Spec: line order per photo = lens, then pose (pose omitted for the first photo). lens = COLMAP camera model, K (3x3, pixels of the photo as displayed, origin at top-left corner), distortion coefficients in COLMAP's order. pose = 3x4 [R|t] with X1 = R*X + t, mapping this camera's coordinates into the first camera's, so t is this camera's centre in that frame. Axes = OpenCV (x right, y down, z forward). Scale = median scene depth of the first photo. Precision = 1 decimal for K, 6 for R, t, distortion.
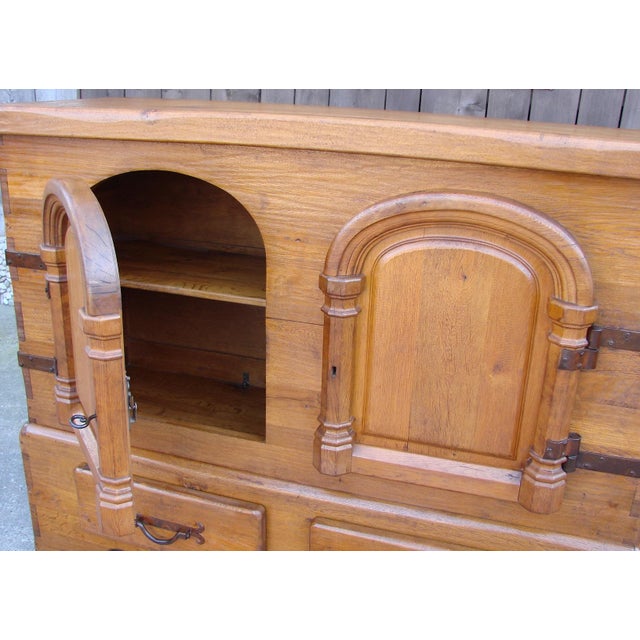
lens RADIAL K [[677.6, 0, 320.0], [0, 677.6, 320.0], [0, 0, 1]] dist [-0.200841, 0.241801]
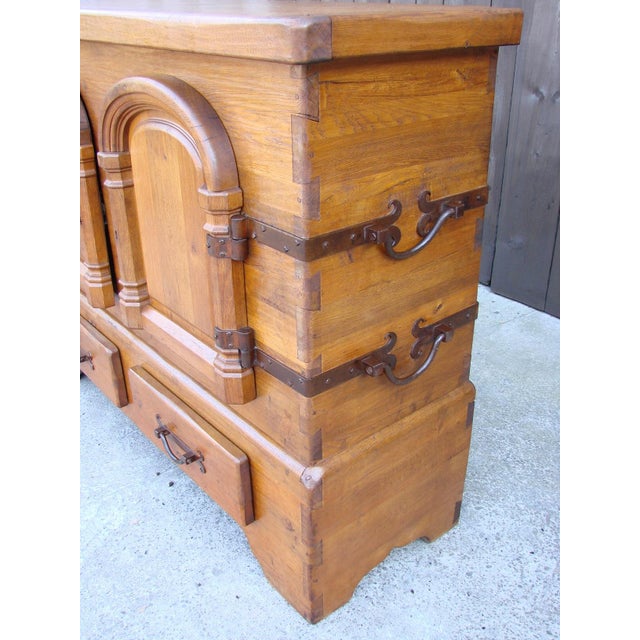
lens RADIAL K [[677.6, 0, 320.0], [0, 677.6, 320.0], [0, 0, 1]] dist [-0.200841, 0.241801]
pose [[0.842675, 0.201238, -0.499402, 0.940820], [-0.139295, 0.977432, 0.158822, -0.012353], [0.520092, -0.064271, 0.851689, 0.200382]]
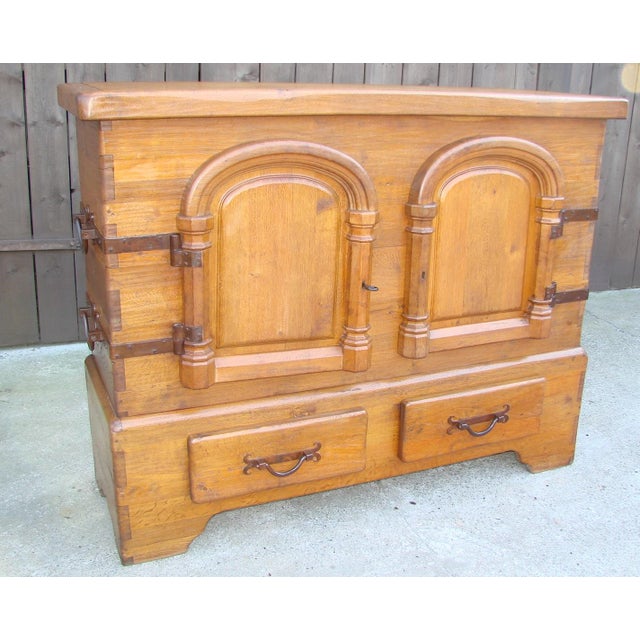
lens RADIAL K [[793.4, 0, 327.6], [0, 793.4, 320.1], [0, 0, 1]] dist [-0.157694, 0.012154]
pose [[0.755994, -0.227218, 0.613877, -1.149377], [0.223704, 0.971037, 0.083922, -0.014327], [-0.615166, 0.073882, 0.784928, -0.128388]]
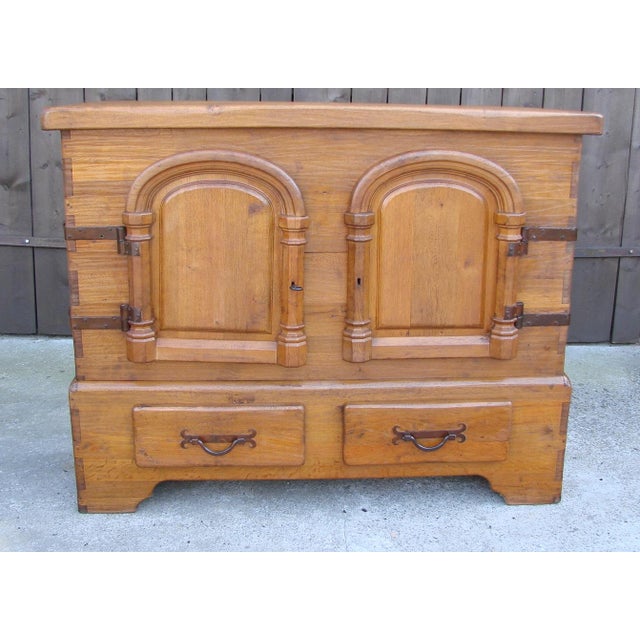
lens RADIAL K [[828.2, 0, 309.8], [0, 828.2, 303.1], [0, 0, 1]] dist [-0.159447, 0.003908]
pose [[0.941027, -0.114090, 0.318516, -0.650010], [0.139949, 0.988373, -0.059441, 0.213508], [-0.308031, 0.100512, 0.946052, -0.621663]]
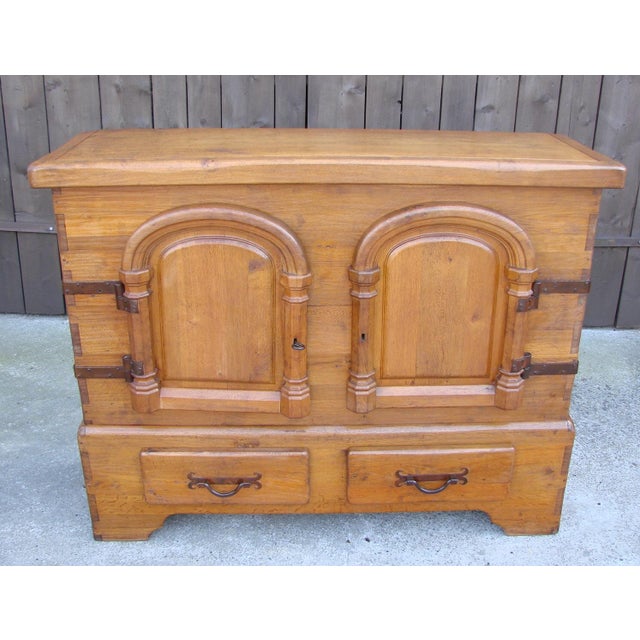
lens RADIAL K [[742.1, 0, 320.0], [0, 742.1, 320.0], [0, 0, 1]] dist [-0.157137, 0.051409]
pose [[0.948860, -0.155788, 0.274580, -0.487284], [0.136358, 0.986689, 0.088607, -0.108404], [-0.284729, -0.046634, 0.957473, -0.440947]]
